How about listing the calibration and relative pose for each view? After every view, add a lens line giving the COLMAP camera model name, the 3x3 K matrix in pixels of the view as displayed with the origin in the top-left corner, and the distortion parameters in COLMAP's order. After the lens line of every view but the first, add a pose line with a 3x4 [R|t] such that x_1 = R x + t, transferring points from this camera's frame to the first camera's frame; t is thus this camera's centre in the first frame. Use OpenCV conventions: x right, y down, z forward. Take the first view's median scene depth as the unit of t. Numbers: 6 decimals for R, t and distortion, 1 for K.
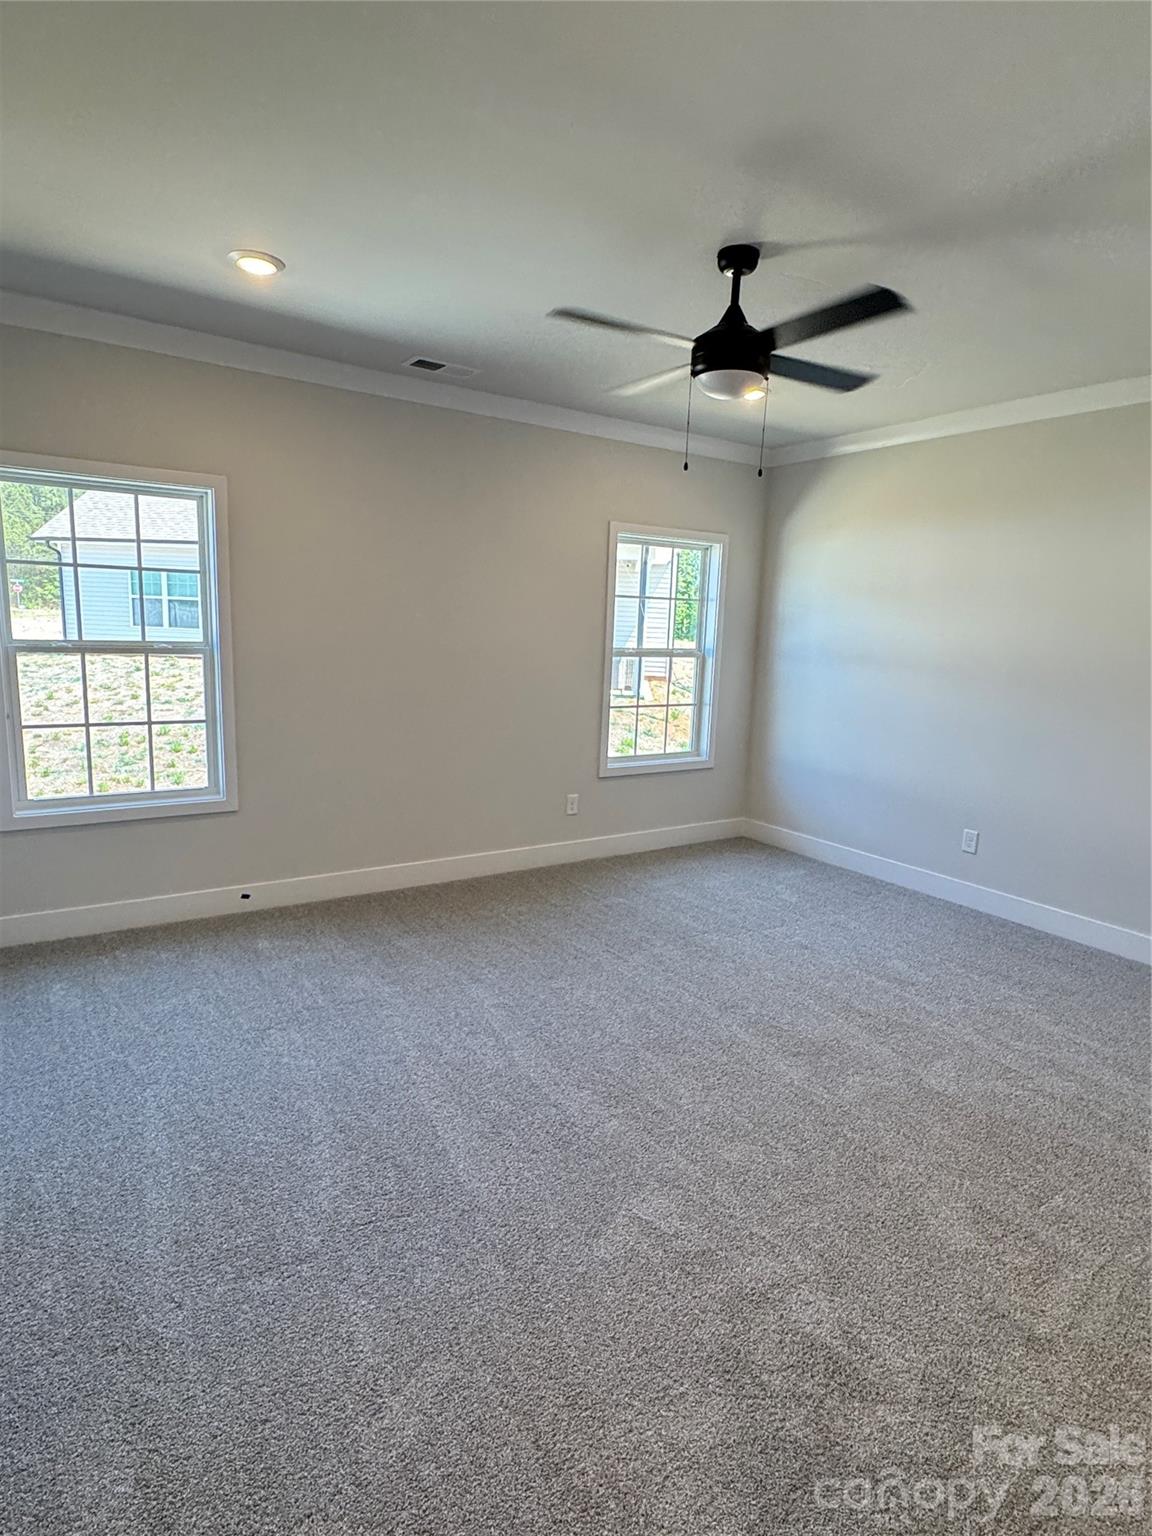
lens RADIAL K [[843.9, 0, 576.9], [0, 843.9, 775.6], [0, 0, 1]] dist [0.002224, 0.001186]
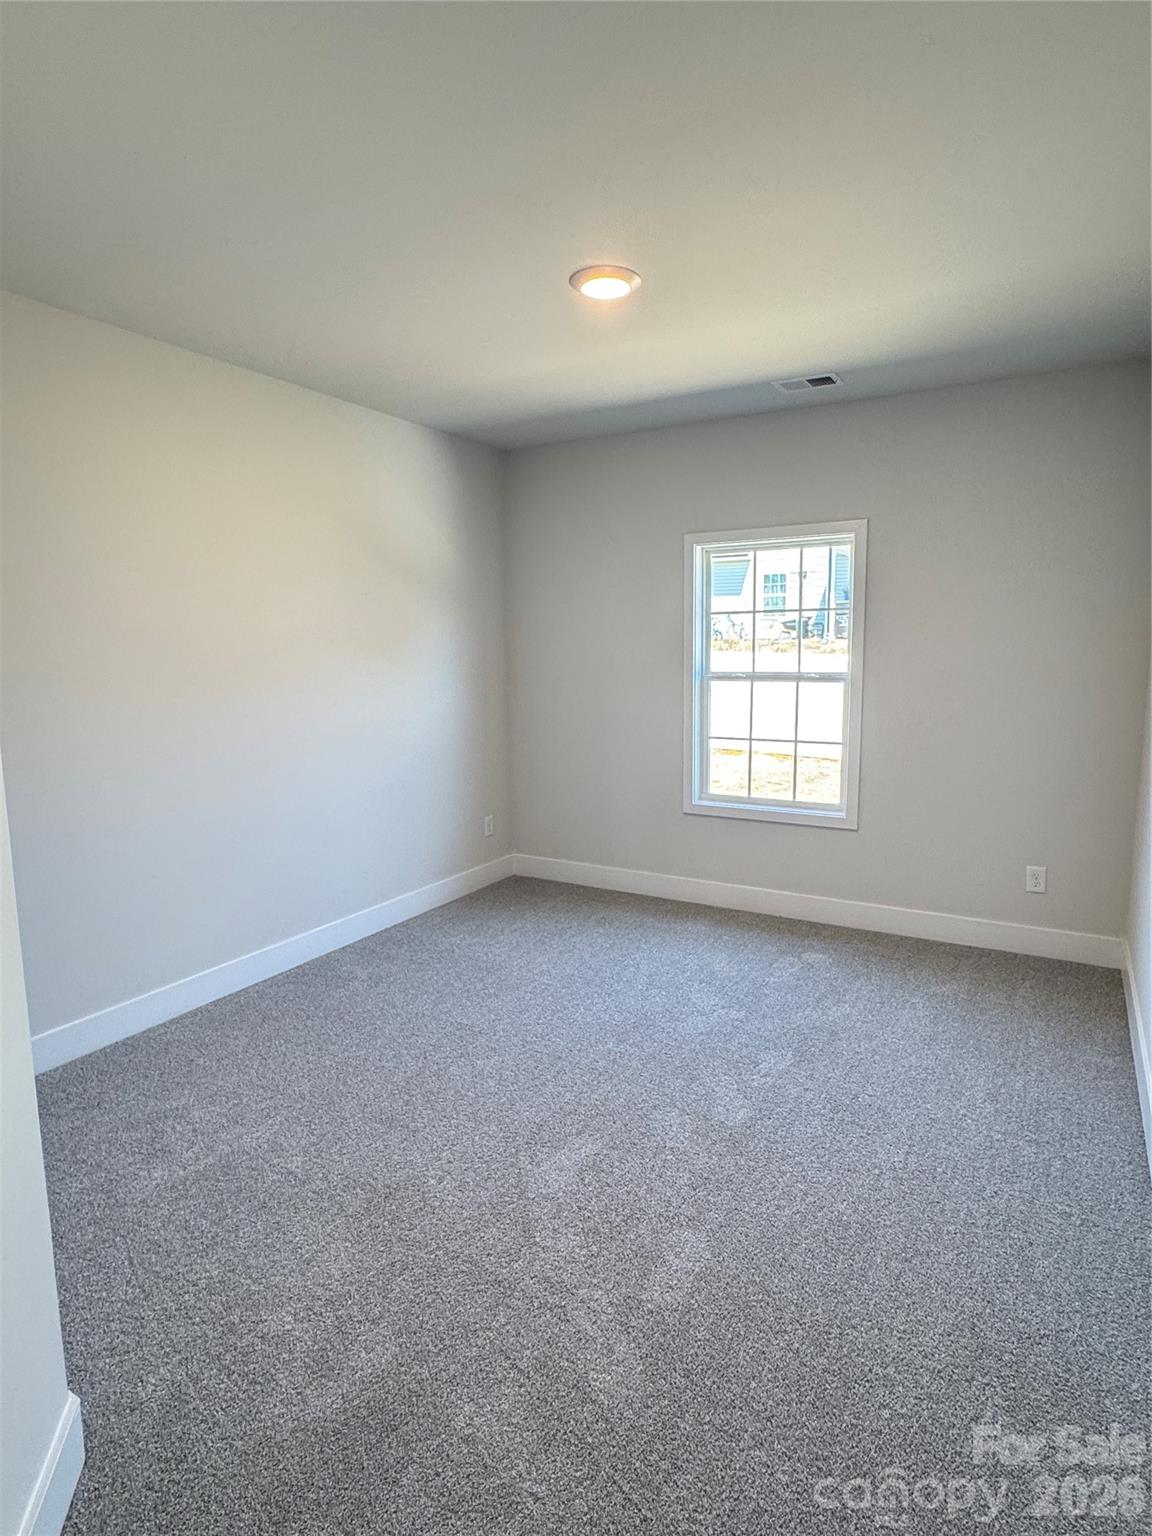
lens RADIAL K [[843.9, 0, 576.9], [0, 843.9, 775.6], [0, 0, 1]] dist [0.002224, 0.001186]
pose [[0.426264, 0.098791, -0.899188, 0.413182], [-0.128413, 0.990561, 0.047955, -0.034432], [0.895438, 0.095026, 0.434926, 0.251110]]
